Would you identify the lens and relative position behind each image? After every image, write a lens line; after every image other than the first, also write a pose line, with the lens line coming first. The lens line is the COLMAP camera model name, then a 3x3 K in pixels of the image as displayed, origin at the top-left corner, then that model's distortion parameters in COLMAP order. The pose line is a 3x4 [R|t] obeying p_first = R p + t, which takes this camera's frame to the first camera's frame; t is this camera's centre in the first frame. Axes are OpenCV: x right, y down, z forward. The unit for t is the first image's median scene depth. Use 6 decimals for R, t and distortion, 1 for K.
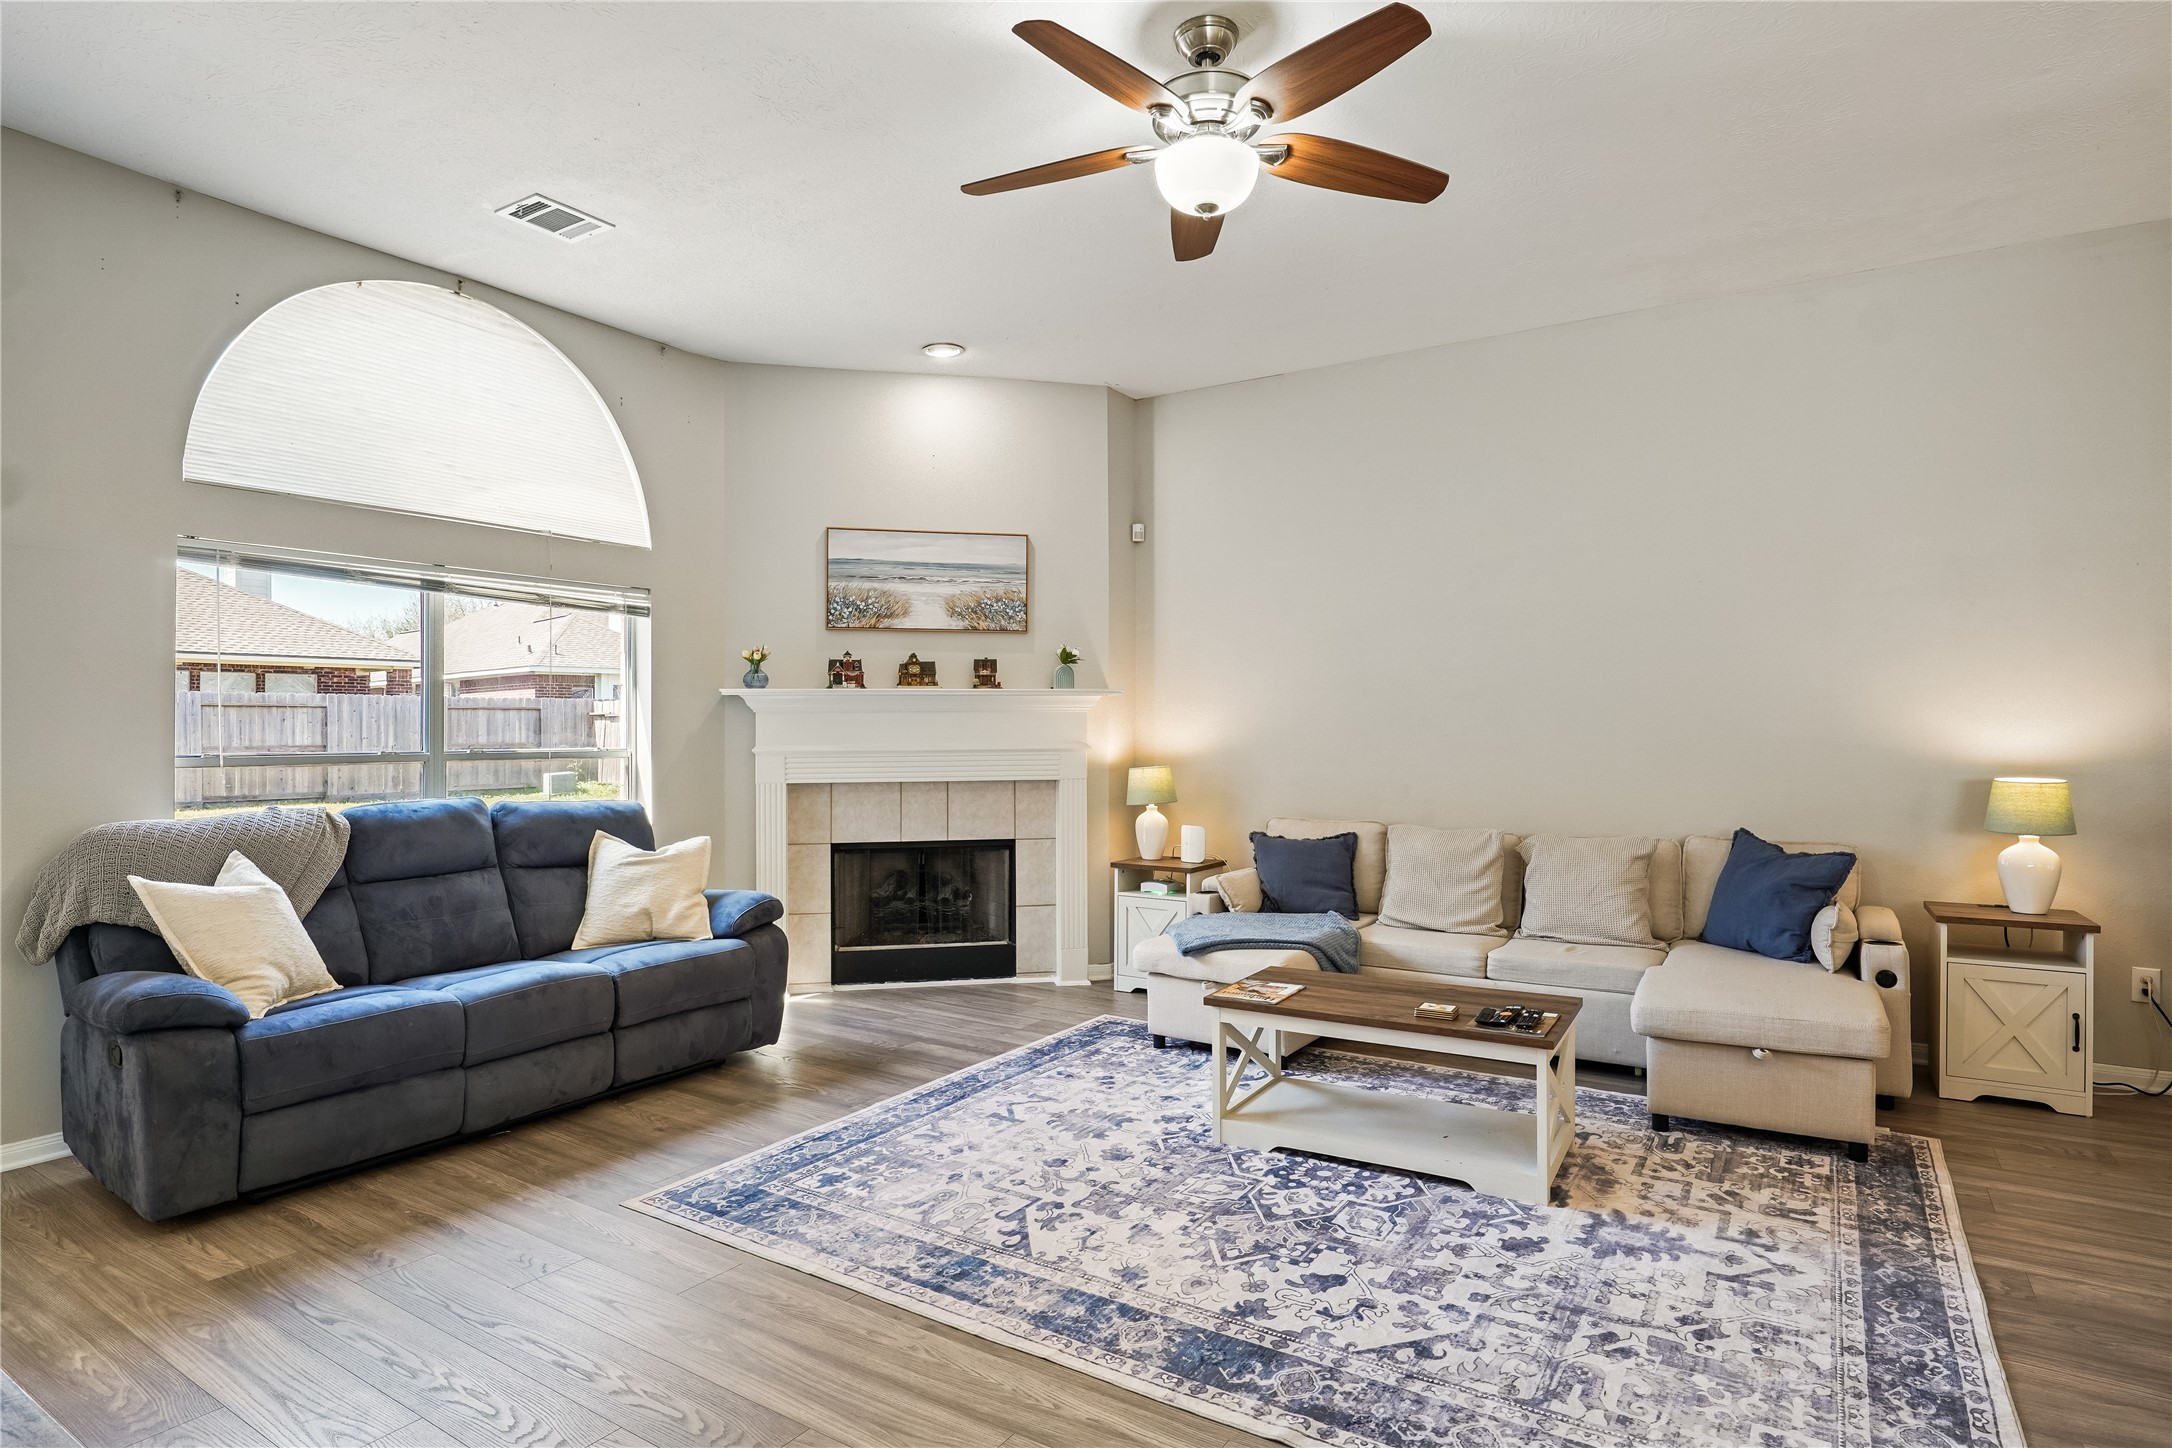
lens RADIAL K [[1151.0, 0, 1088.0], [0, 1151.0, 717.0], [0, 0, 1]] dist [-0.026198, 0.003508]
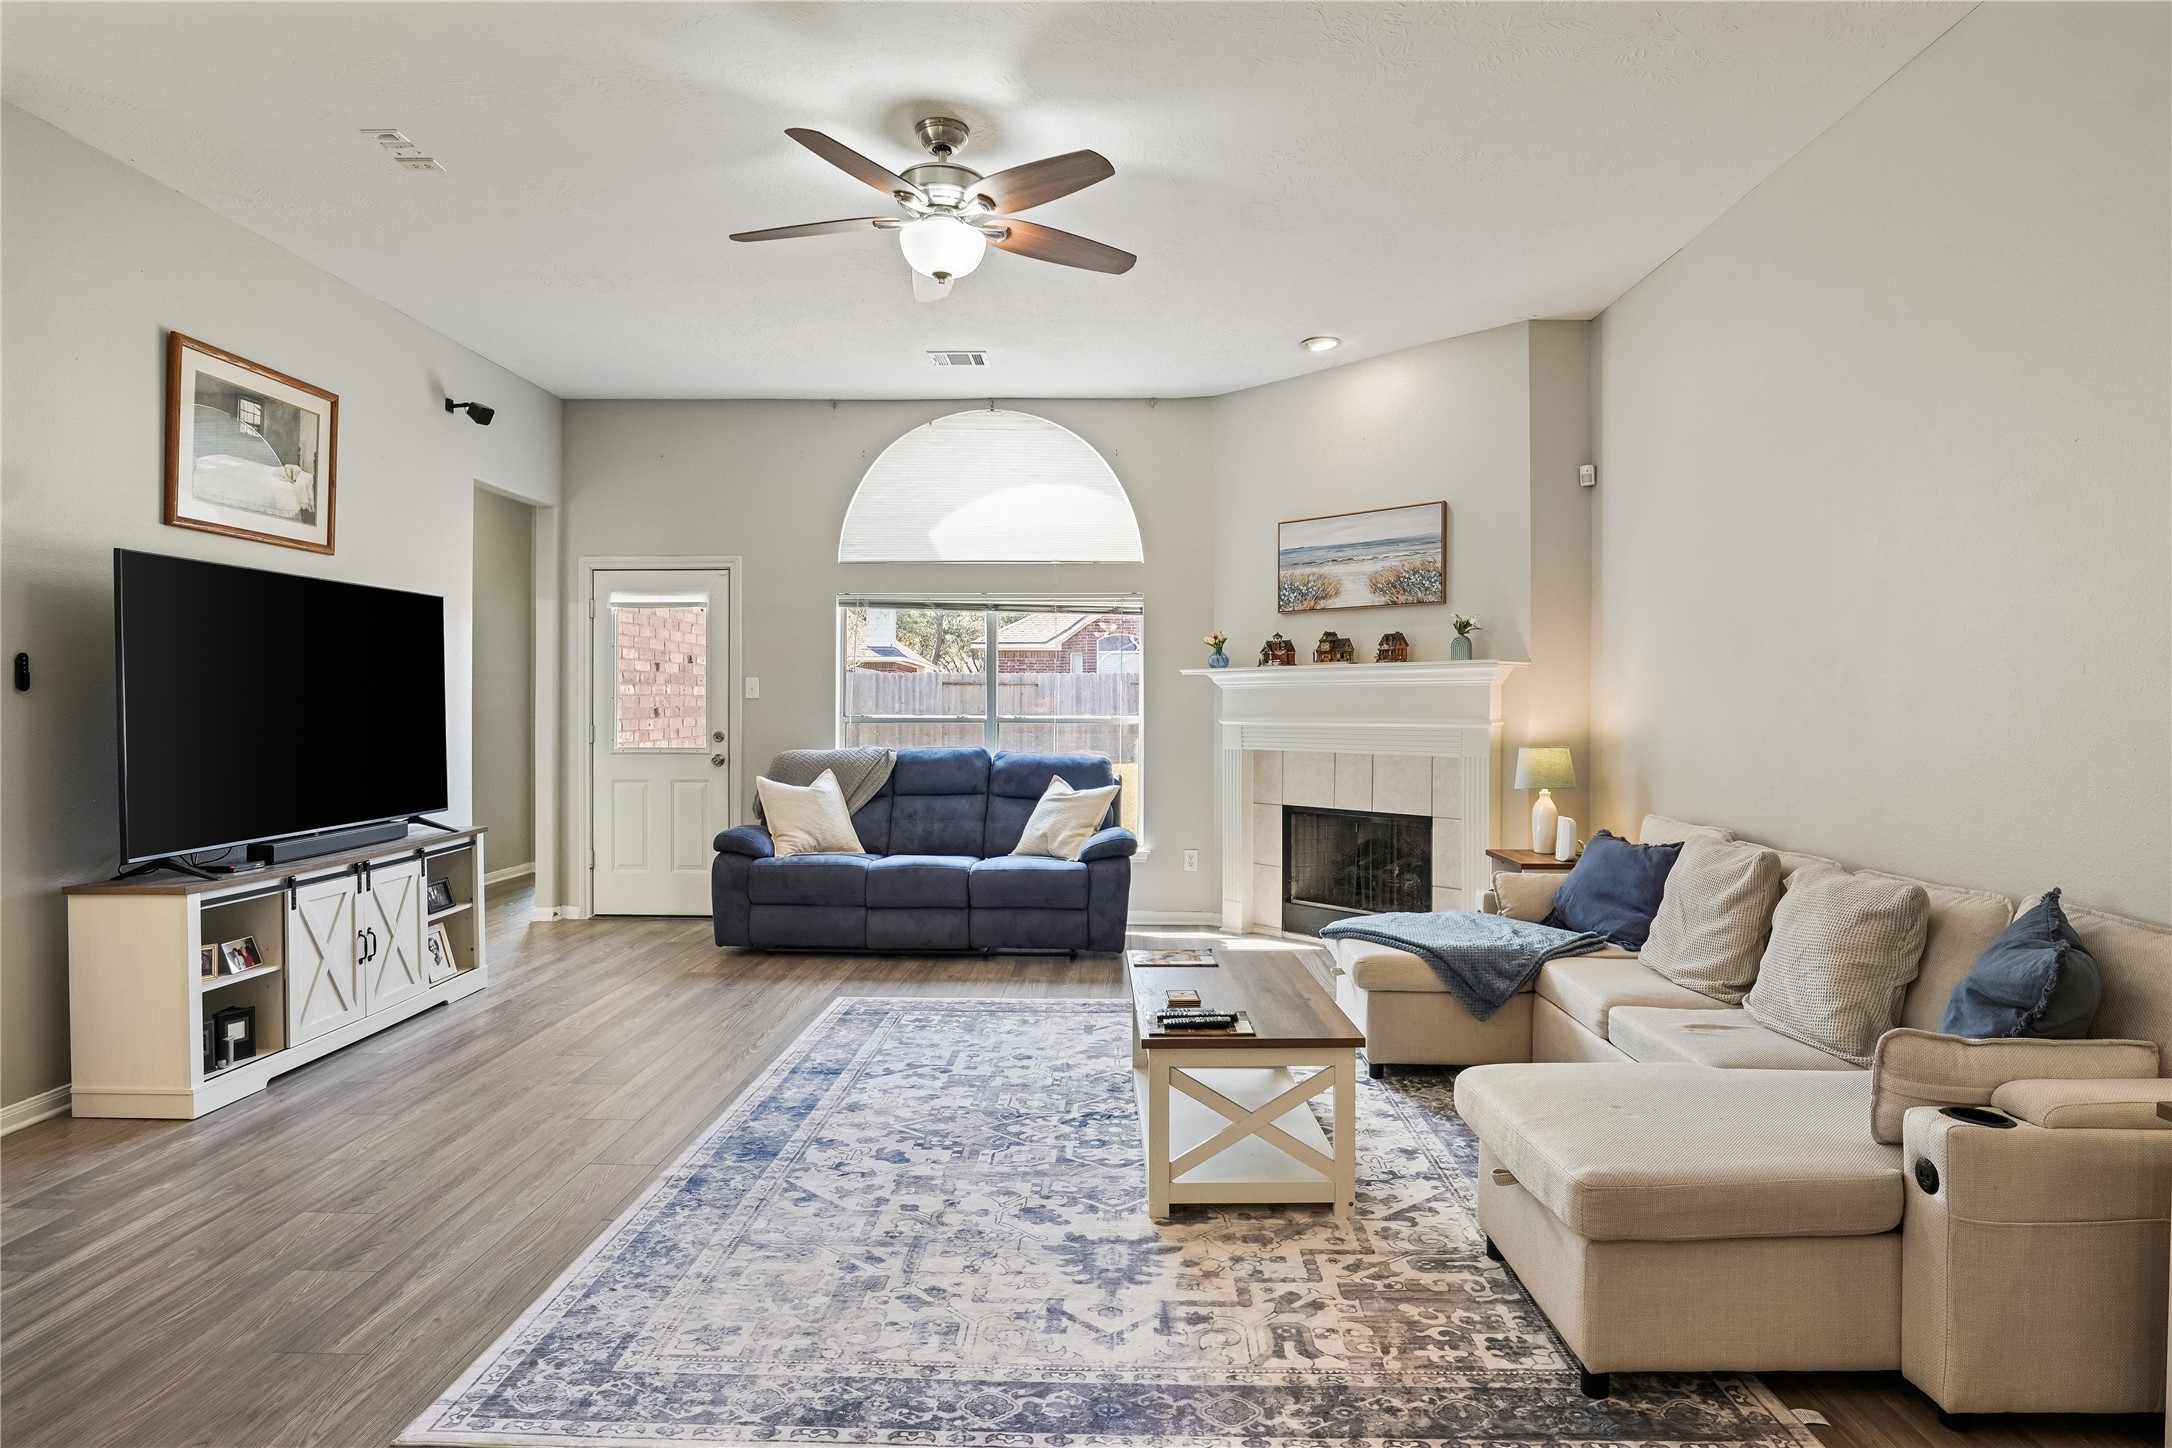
lens RADIAL K [[1151.0, 0, 1091.8], [0, 1151.0, 703.5], [0, 0, 1]] dist [-0.026198, 0.003508]
pose [[0.516528, 0.003918, -0.856261, 0.838568], [0.005256, 0.999956, 0.007746, 0.002145], [0.856254, -0.008502, 0.516485, 0.343757]]
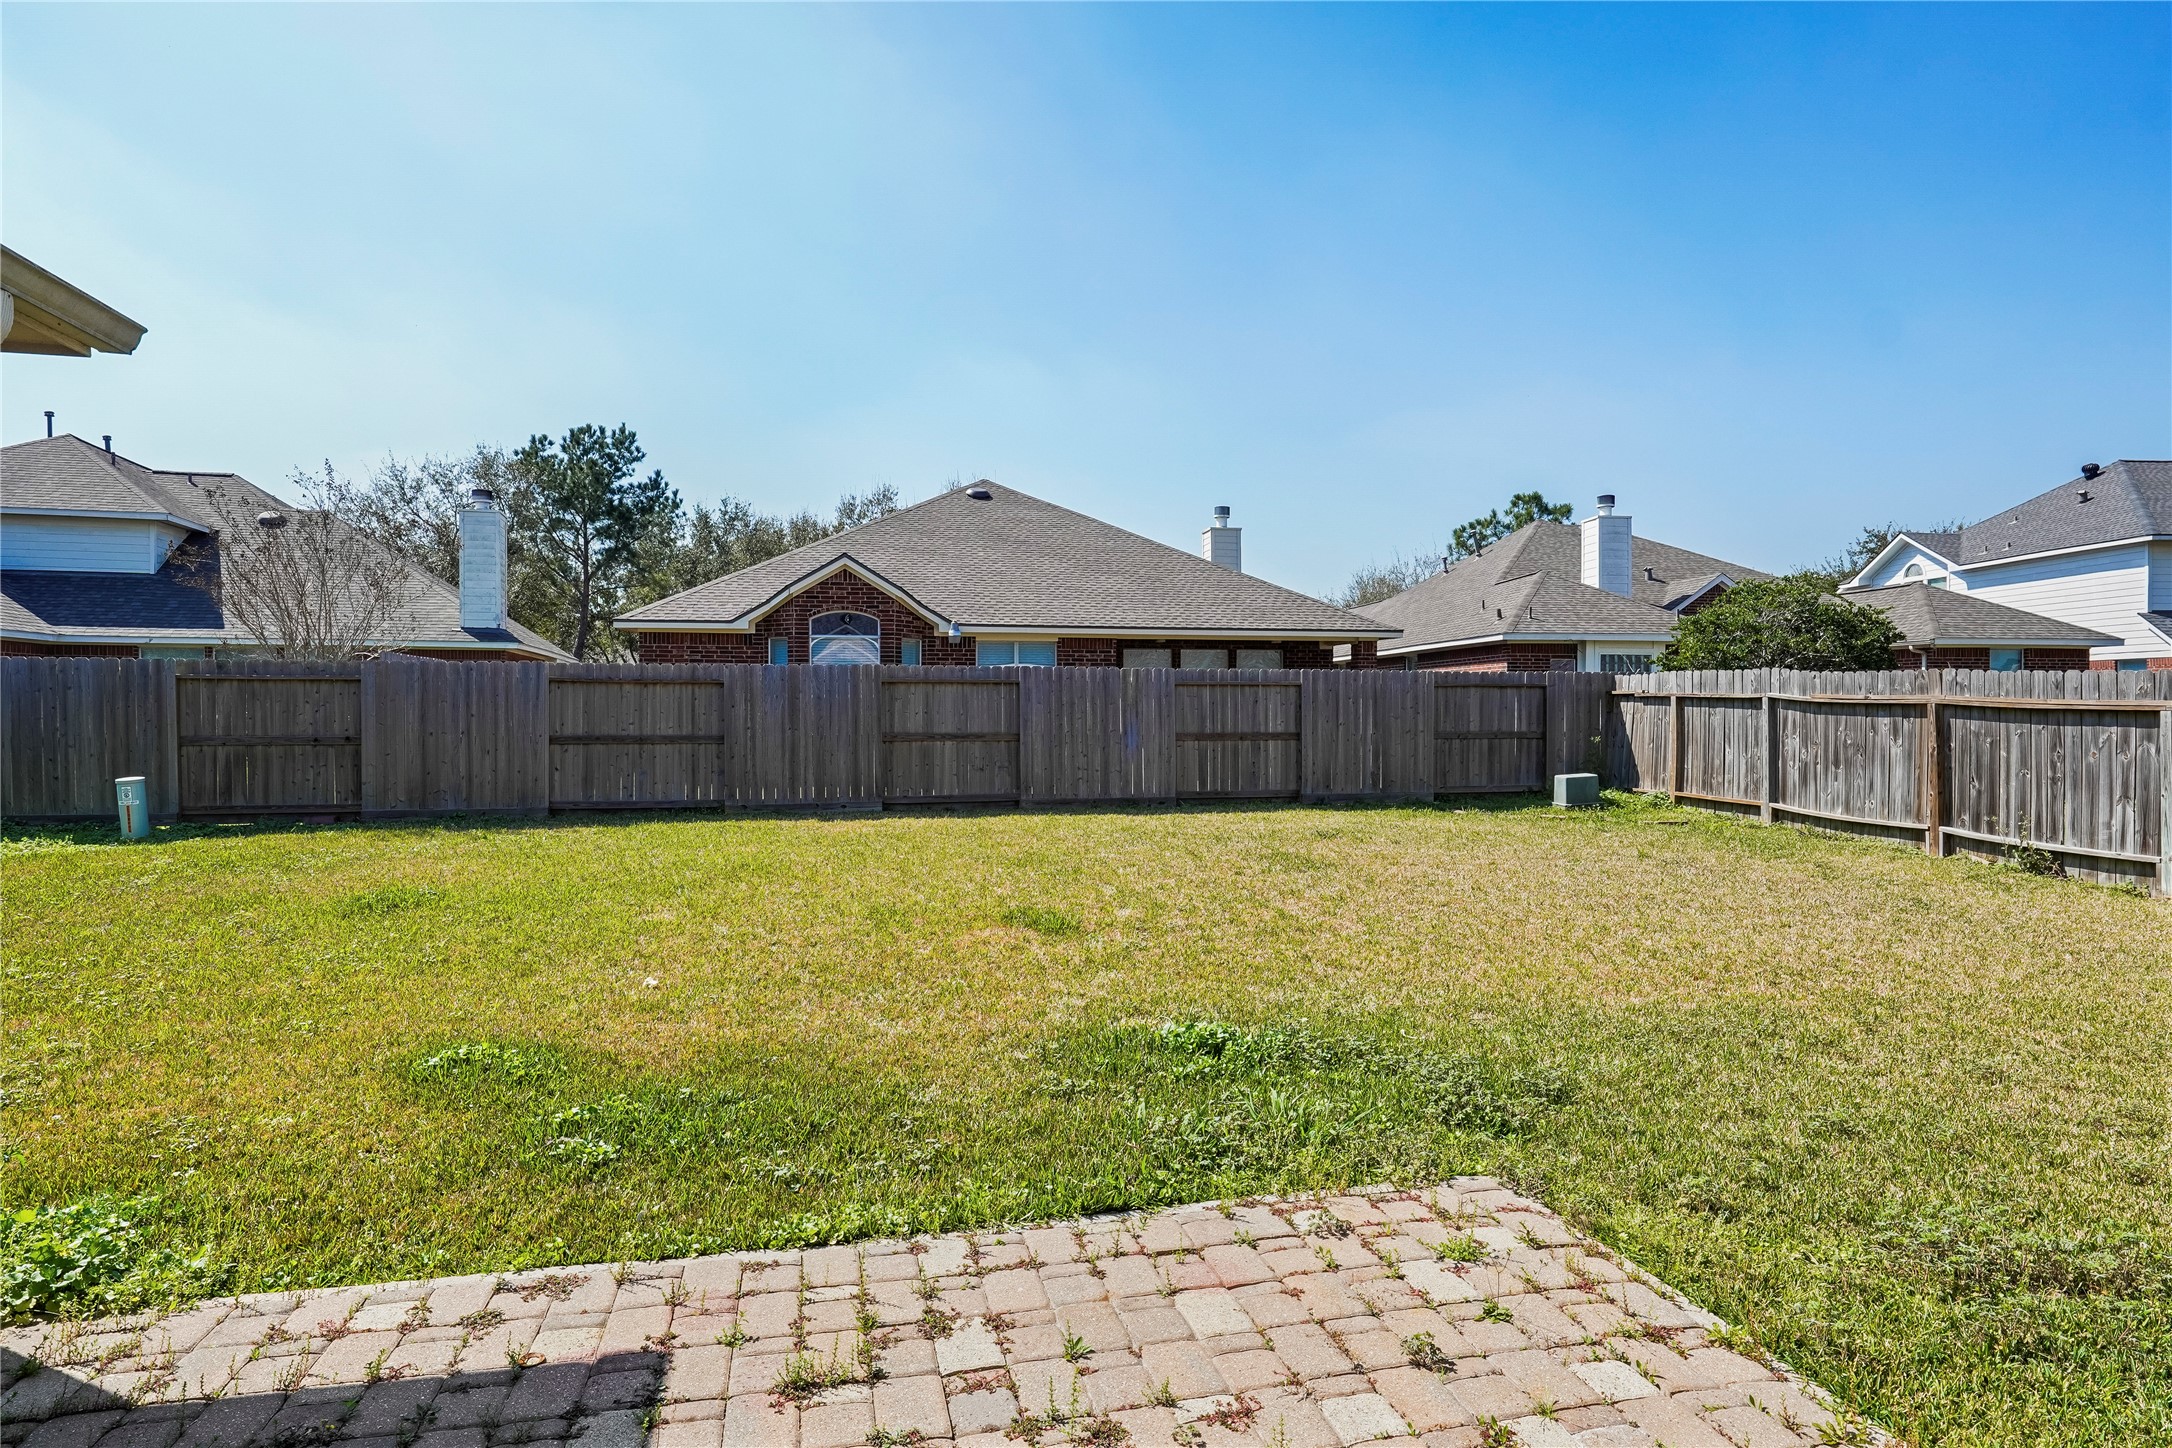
lens RADIAL K [[1151.0, 0, 1079.3], [0, 1151.0, 716.4], [0, 0, 1]] dist [-0.026198, 0.003508]
pose [[0.722930, 0.013284, -0.690794, -0.902172], [0.002830, 0.999750, 0.022187, -0.023482], [0.690916, -0.017995, 0.722711, 1.244945]]
